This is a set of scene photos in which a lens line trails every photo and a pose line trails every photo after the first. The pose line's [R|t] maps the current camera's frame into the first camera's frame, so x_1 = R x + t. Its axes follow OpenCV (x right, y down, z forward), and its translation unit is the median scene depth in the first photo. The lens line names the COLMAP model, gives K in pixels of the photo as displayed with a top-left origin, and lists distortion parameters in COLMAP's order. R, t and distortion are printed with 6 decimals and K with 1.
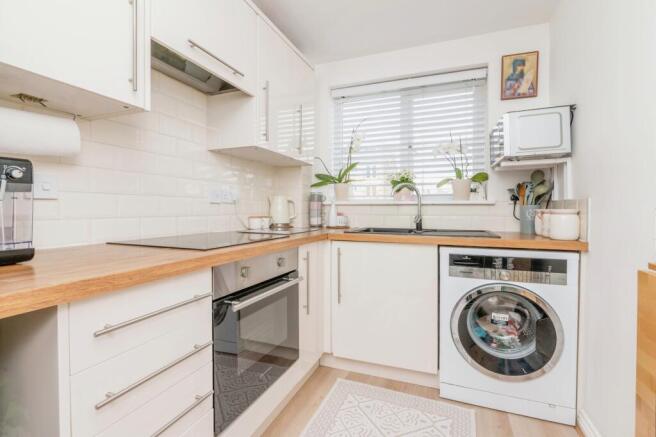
lens RADIAL K [[302.2, 0, 327.3], [0, 302.2, 214.2], [0, 0, 1]] dist [-0.012665, -0.000034]
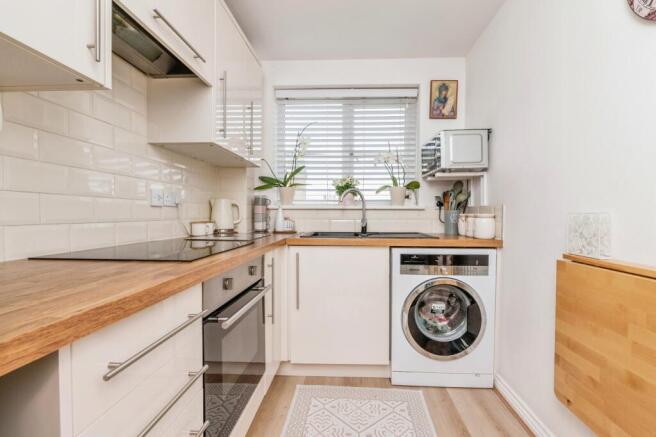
lens RADIAL K [[302.3, 0, 336.0], [0, 302.3, 222.0], [0, 0, 1]] dist [-0.013337, -0.000152]
pose [[0.943863, -0.008041, 0.330239, -0.161879], [0.004510, 0.999924, 0.011458, -0.000002], [-0.330307, -0.009325, 0.943828, 0.031991]]
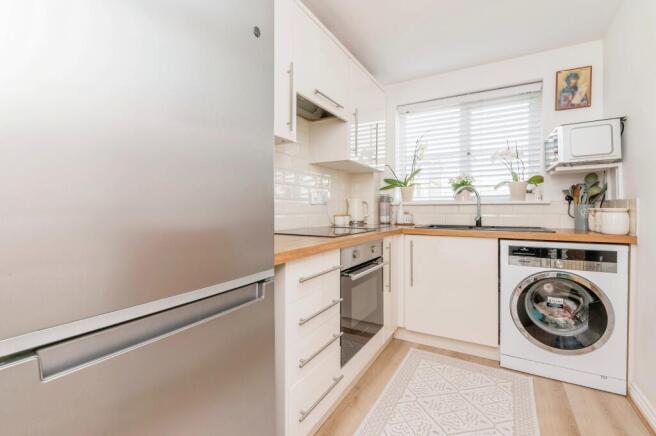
lens RADIAL K [[302.2, 0, 327.3], [0, 302.2, 213.7], [0, 0, 1]] dist [-0.012665, -0.000034]
pose [[0.991414, -0.002026, -0.130742, -0.135083], [0.001706, 0.999995, -0.002557, 0.005908], [0.130747, 0.002312, 0.991413, -0.243853]]
